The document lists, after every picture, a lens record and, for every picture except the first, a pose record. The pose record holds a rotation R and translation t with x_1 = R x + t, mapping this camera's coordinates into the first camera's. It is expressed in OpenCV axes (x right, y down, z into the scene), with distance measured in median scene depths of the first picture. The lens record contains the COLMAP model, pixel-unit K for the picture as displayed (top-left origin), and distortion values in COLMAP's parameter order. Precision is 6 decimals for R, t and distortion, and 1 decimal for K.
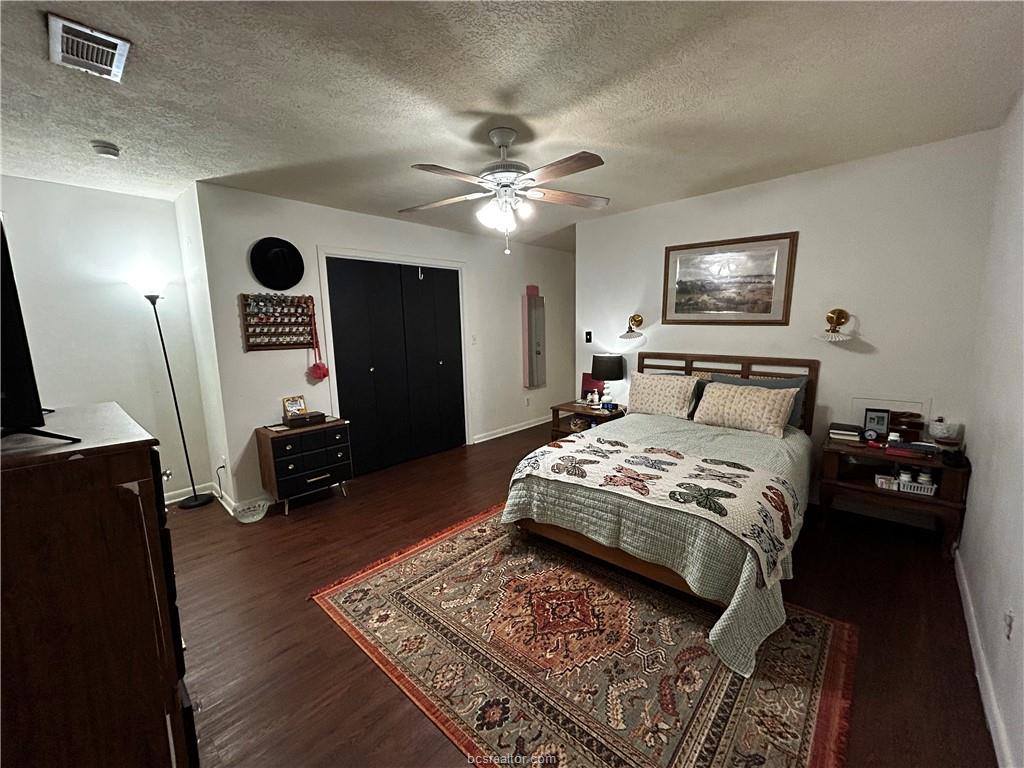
lens RADIAL K [[411.8, 0, 513.1], [0, 411.8, 383.8], [0, 0, 1]] dist [0.000575, 0.000109]
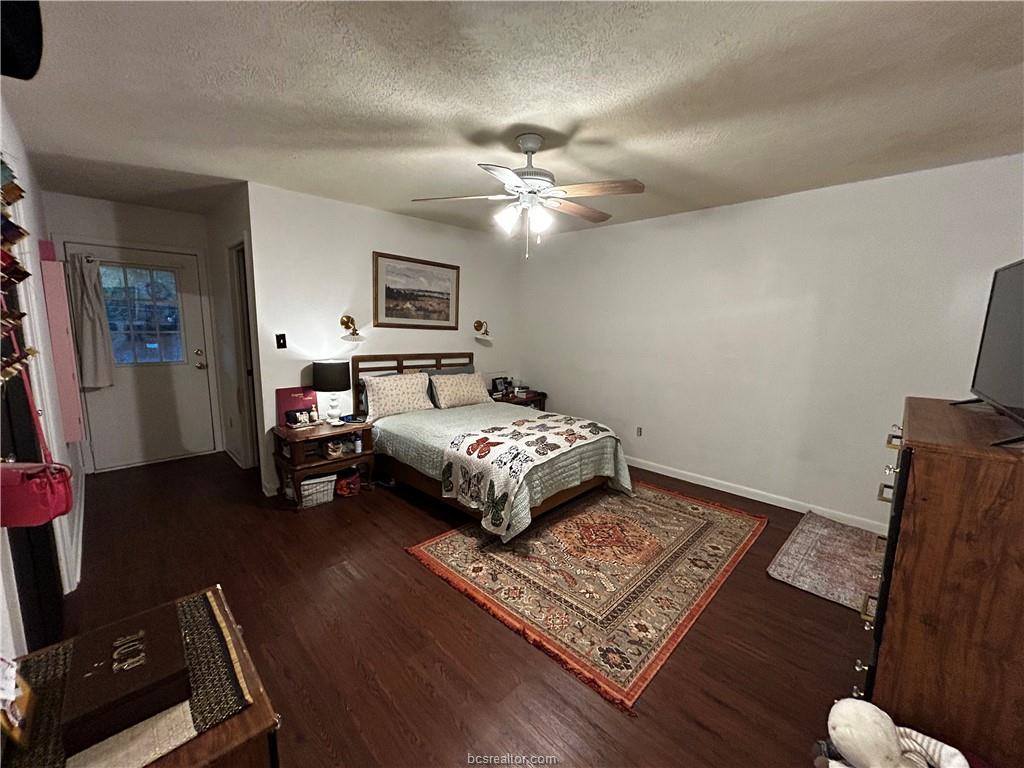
lens RADIAL K [[411.8, 0, 513.1], [0, 411.8, 383.8], [0, 0, 1]] dist [0.000575, 0.000109]
pose [[0.030388, -0.120856, 0.992205, -0.966806], [0.123386, 0.985525, 0.116264, -0.122443], [-0.991893, 0.118892, 0.044860, 0.938151]]
